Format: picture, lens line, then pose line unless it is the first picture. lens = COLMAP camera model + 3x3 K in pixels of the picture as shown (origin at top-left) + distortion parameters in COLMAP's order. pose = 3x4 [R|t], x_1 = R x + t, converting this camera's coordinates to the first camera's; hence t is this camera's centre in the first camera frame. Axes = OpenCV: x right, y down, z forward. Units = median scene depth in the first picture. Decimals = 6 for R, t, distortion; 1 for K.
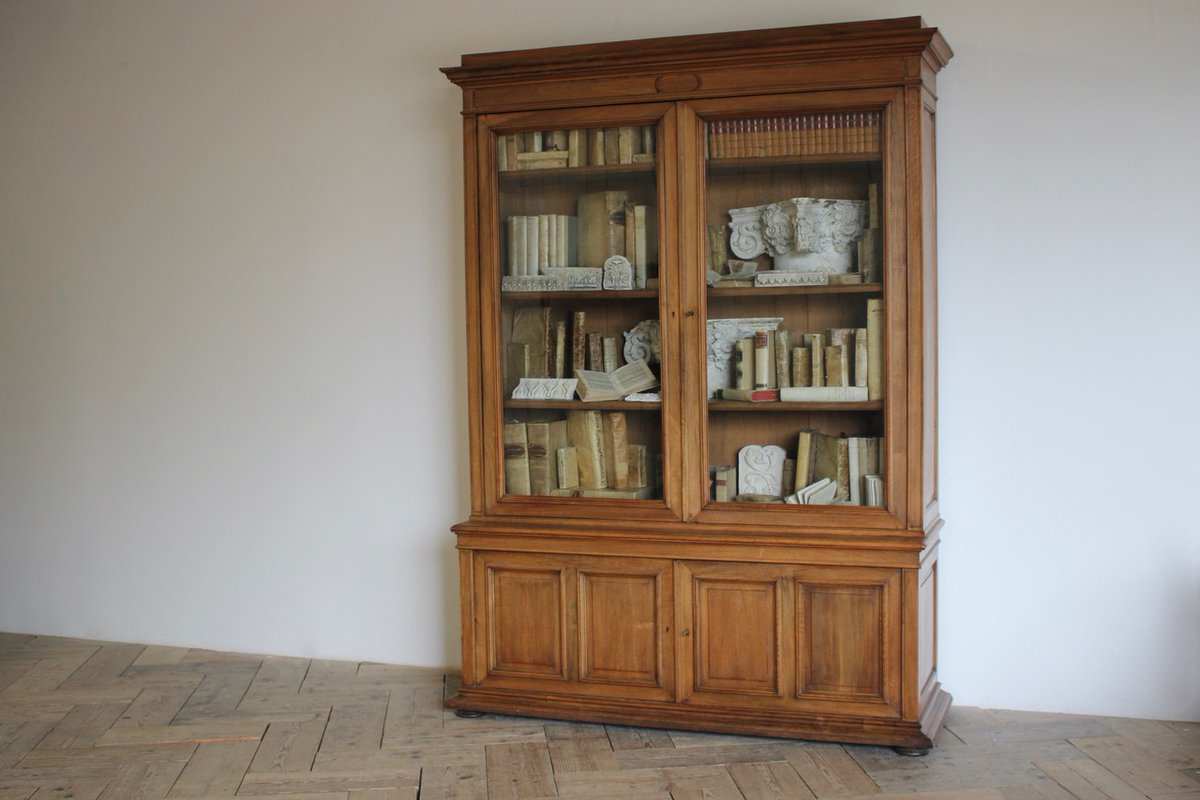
lens RADIAL K [[1447.0, 0, 594.8], [0, 1447.0, 405.8], [0, 0, 1]] dist [0.015657, 0.012298]
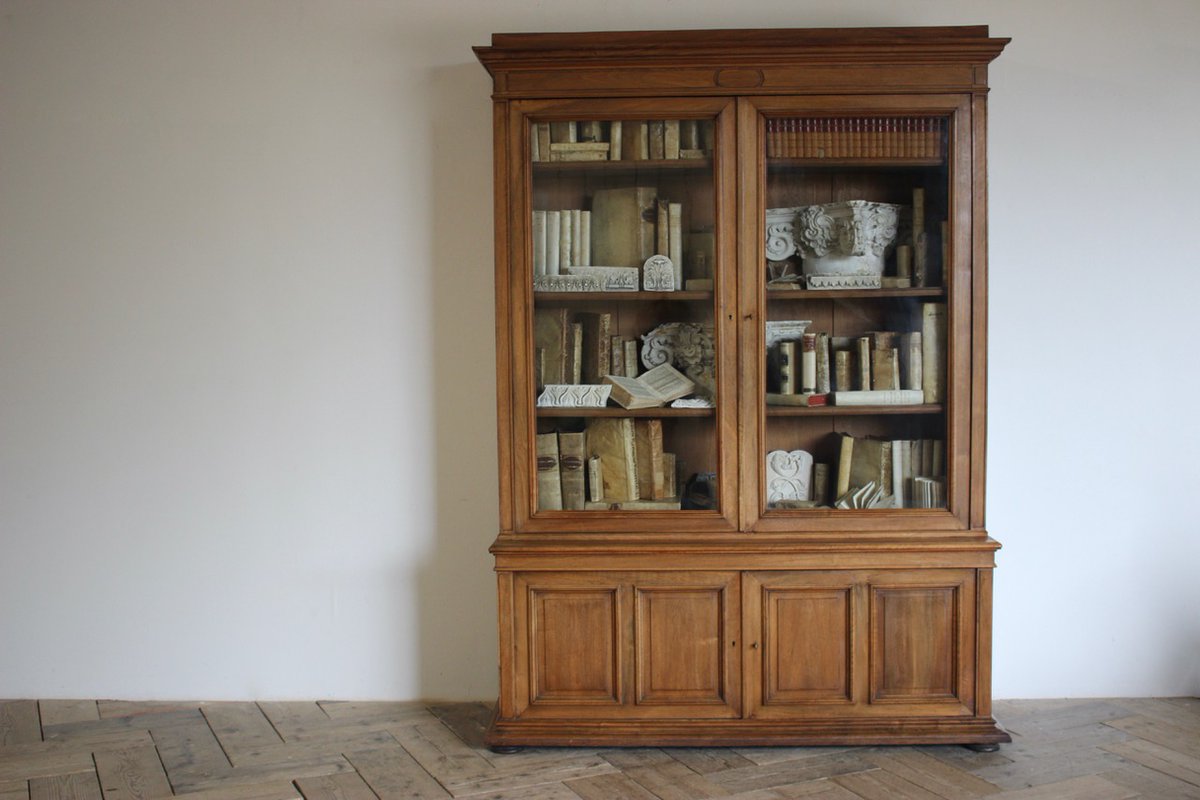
lens RADIAL K [[1447.0, 0, 594.8], [0, 1447.0, 405.8], [0, 0, 1]] dist [0.015657, 0.012298]
pose [[0.947811, -0.015821, 0.318441, -0.336455], [0.015486, 0.999874, 0.003583, -0.008835], [-0.318458, 0.001536, 0.947936, 0.112298]]
